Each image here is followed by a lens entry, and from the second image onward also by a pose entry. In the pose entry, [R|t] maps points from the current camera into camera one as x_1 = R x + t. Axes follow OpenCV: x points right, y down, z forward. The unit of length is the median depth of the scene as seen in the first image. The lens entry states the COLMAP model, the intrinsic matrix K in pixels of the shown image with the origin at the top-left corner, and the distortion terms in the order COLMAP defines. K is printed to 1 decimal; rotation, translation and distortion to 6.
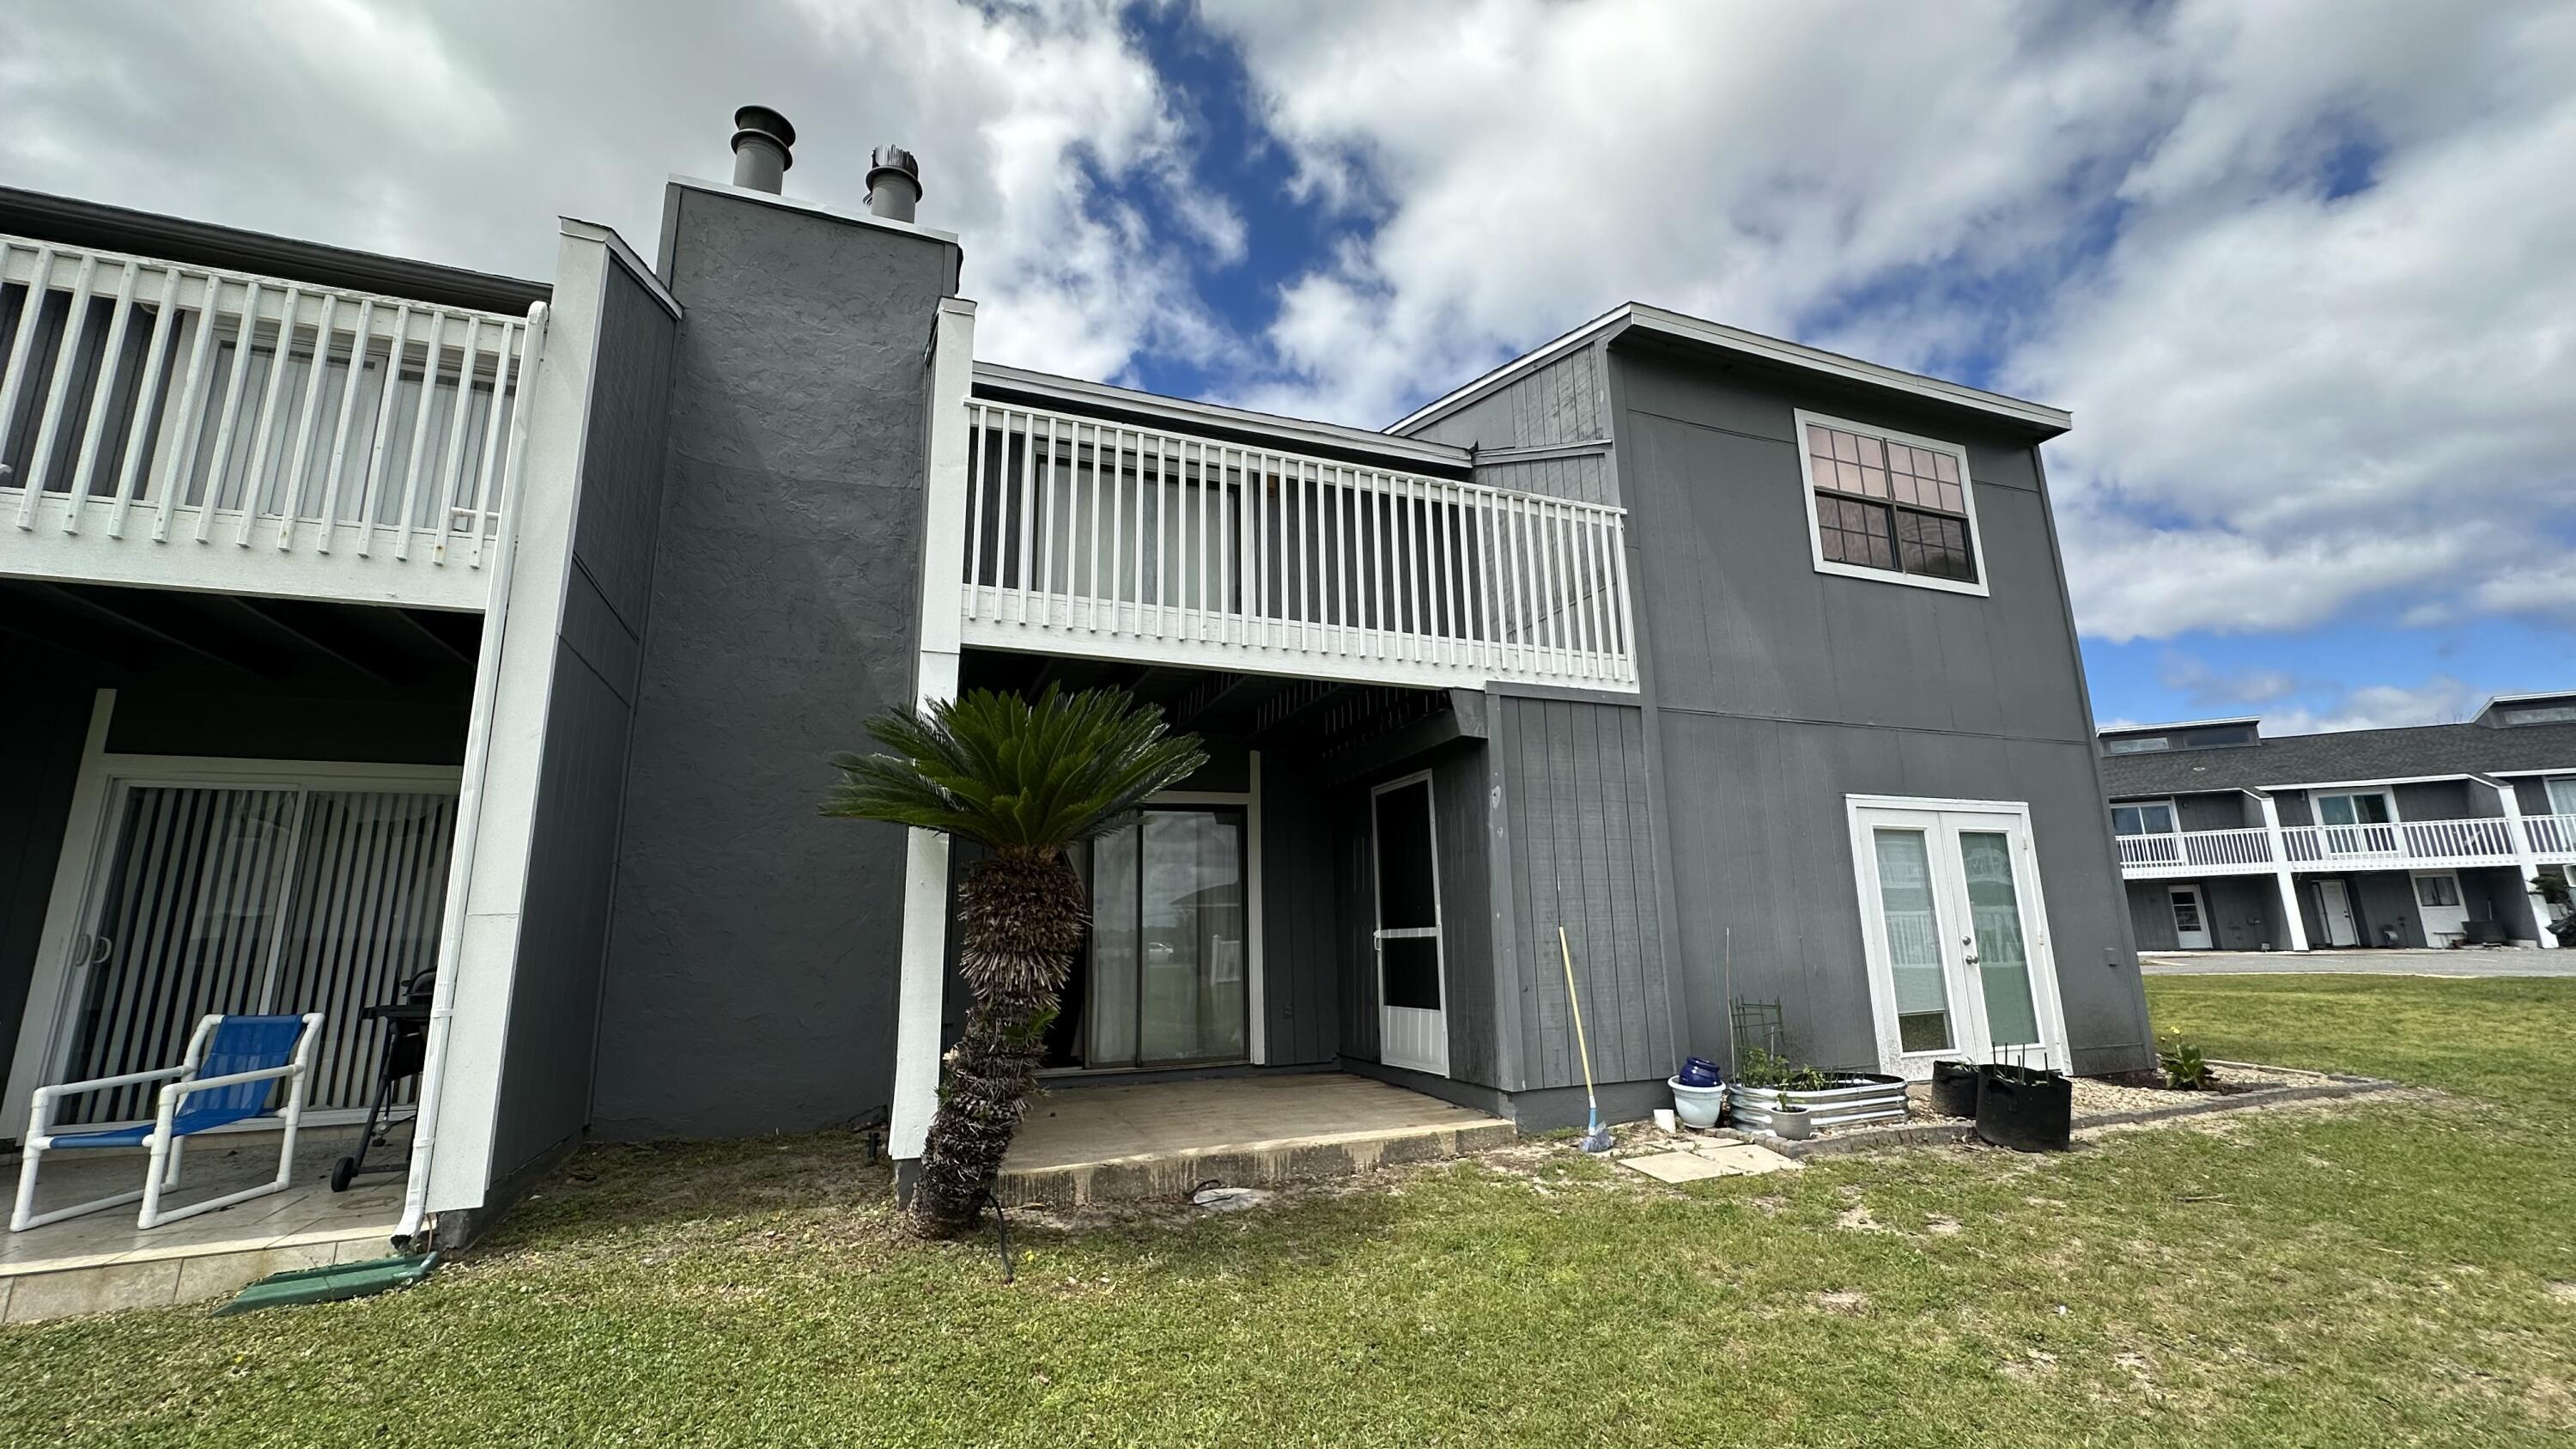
lens RADIAL K [[1020.6, 0, 1299.1], [0, 1020.6, 721.7], [0, 0, 1]] dist [0.000858, 0.000223]
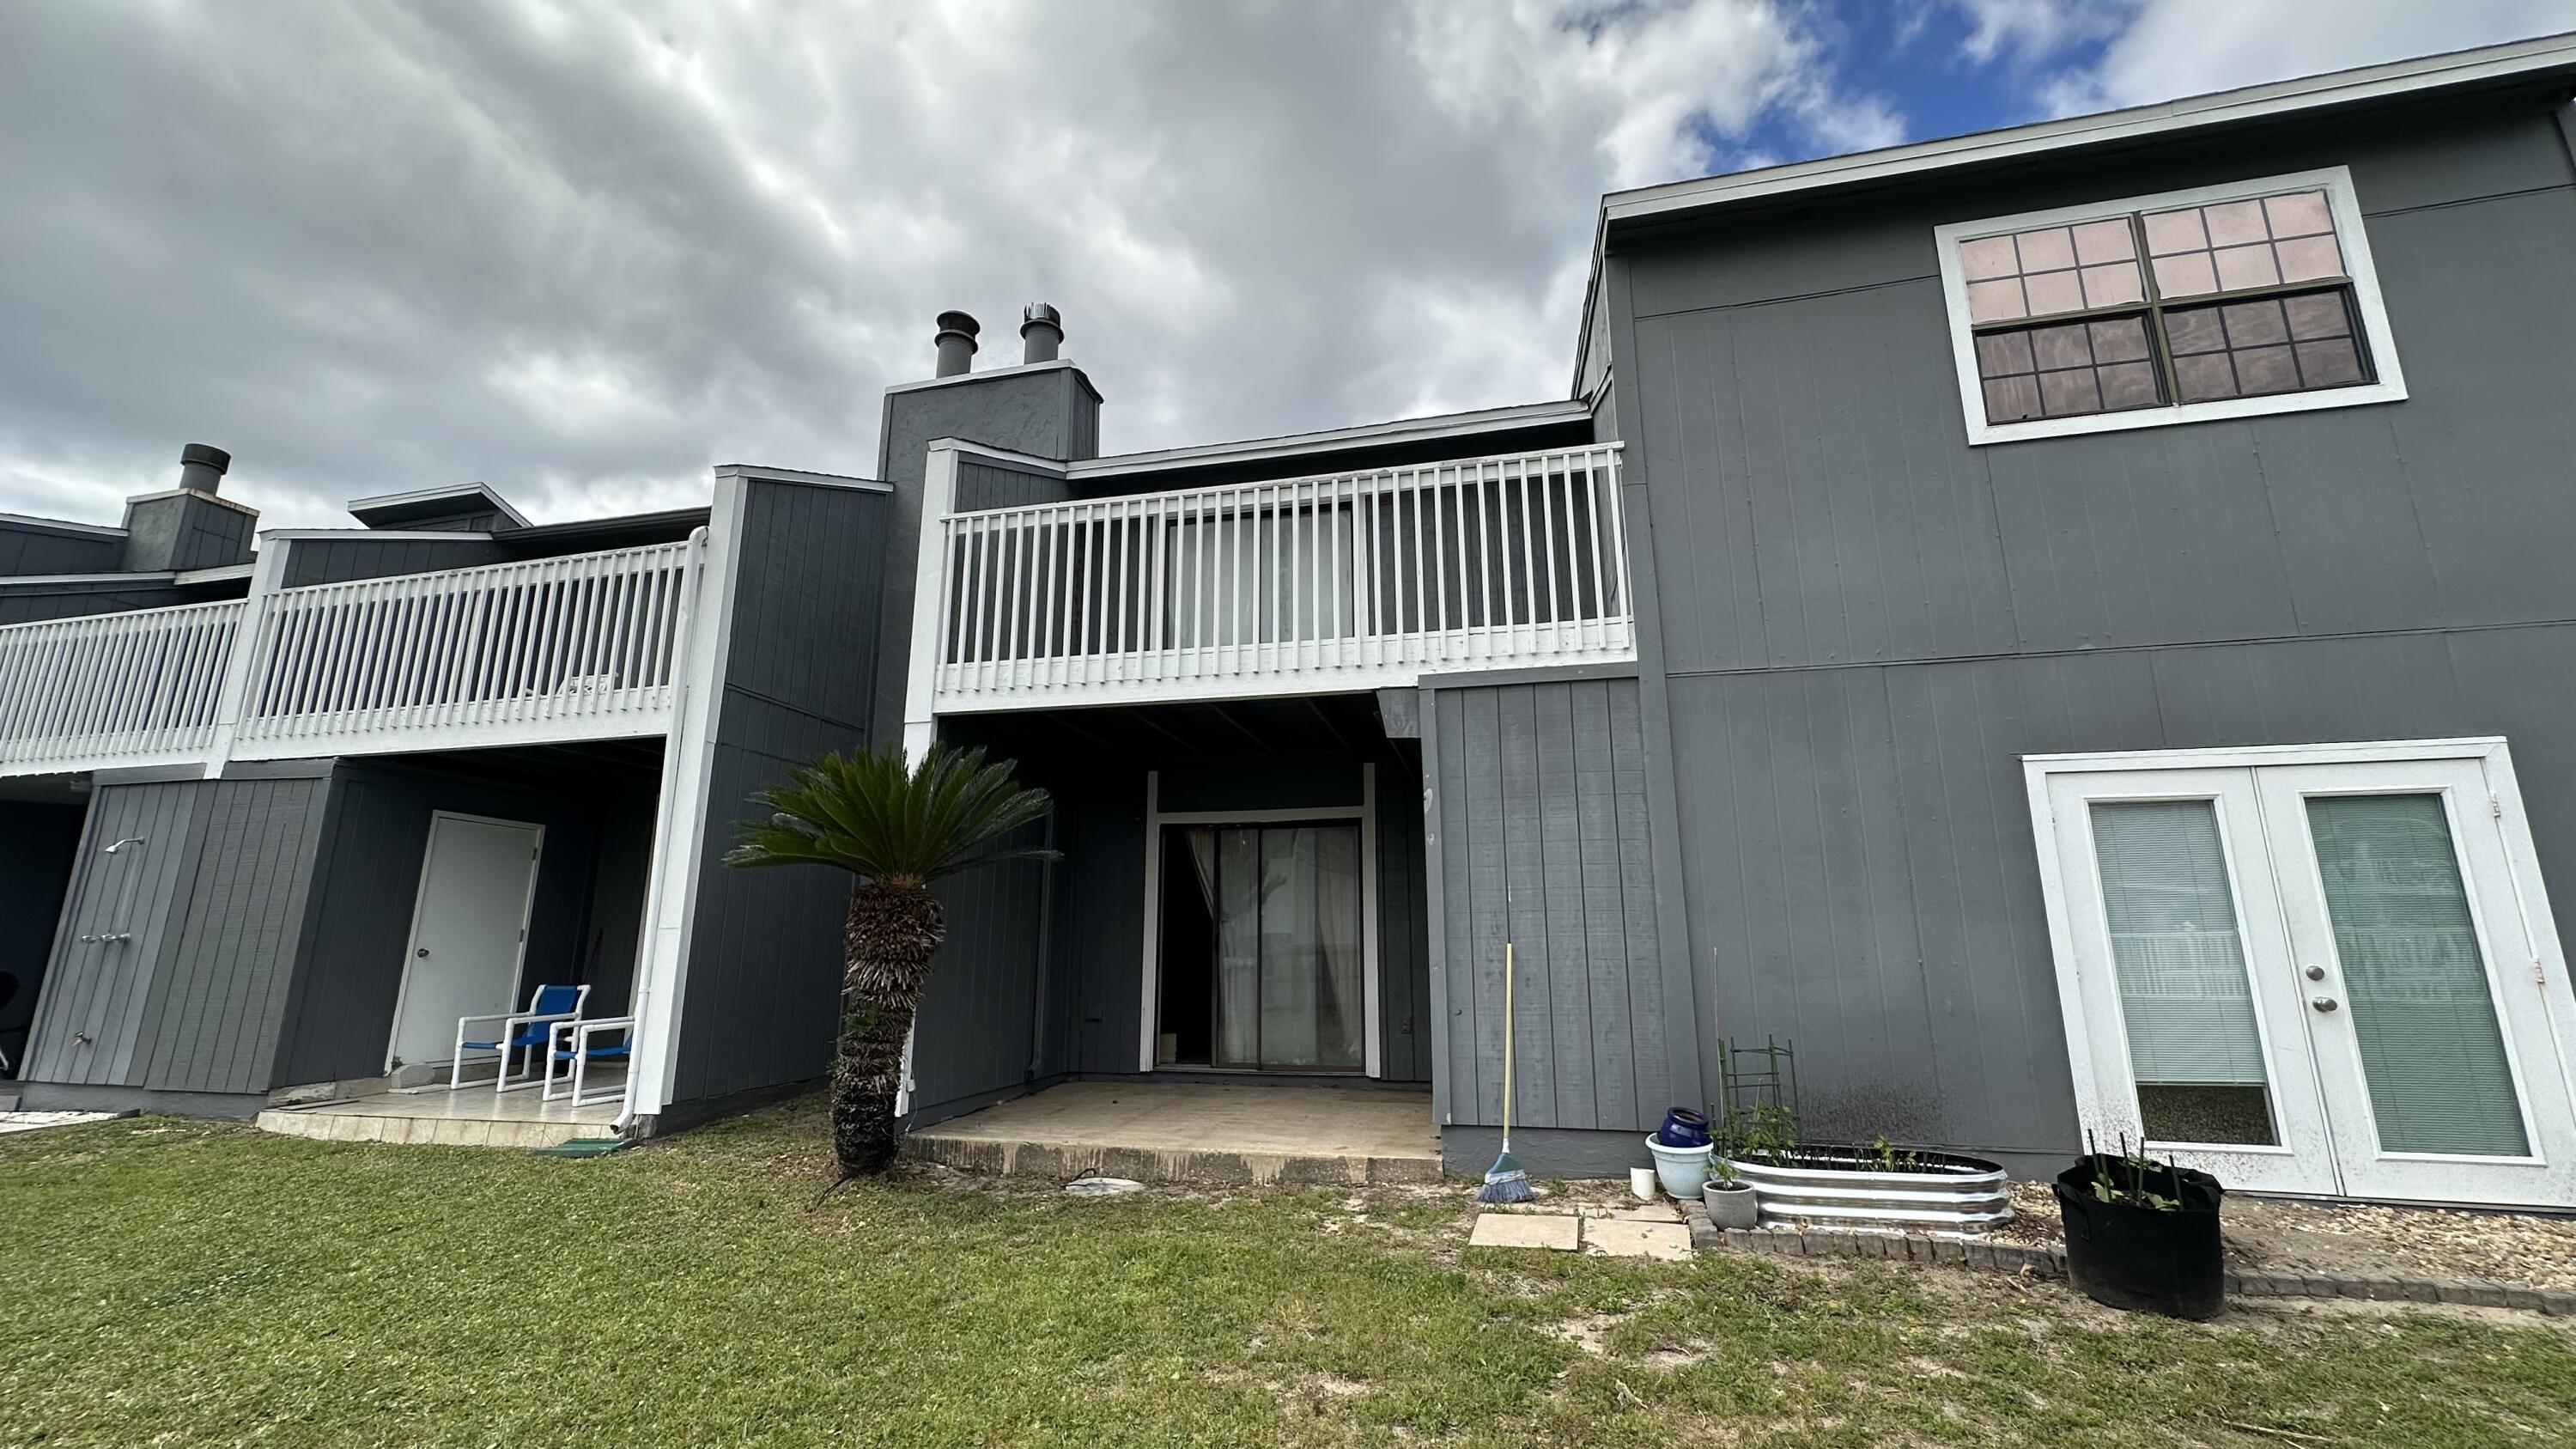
lens RADIAL K [[1020.6, 0, 1304.1], [0, 1020.6, 723.8], [0, 0, 1]] dist [0.000858, 0.000223]
pose [[0.818104, -0.109352, -0.564578, 0.600193], [0.106134, 0.993600, -0.038655, 0.027476], [0.565192, -0.028298, 0.824474, 0.174758]]
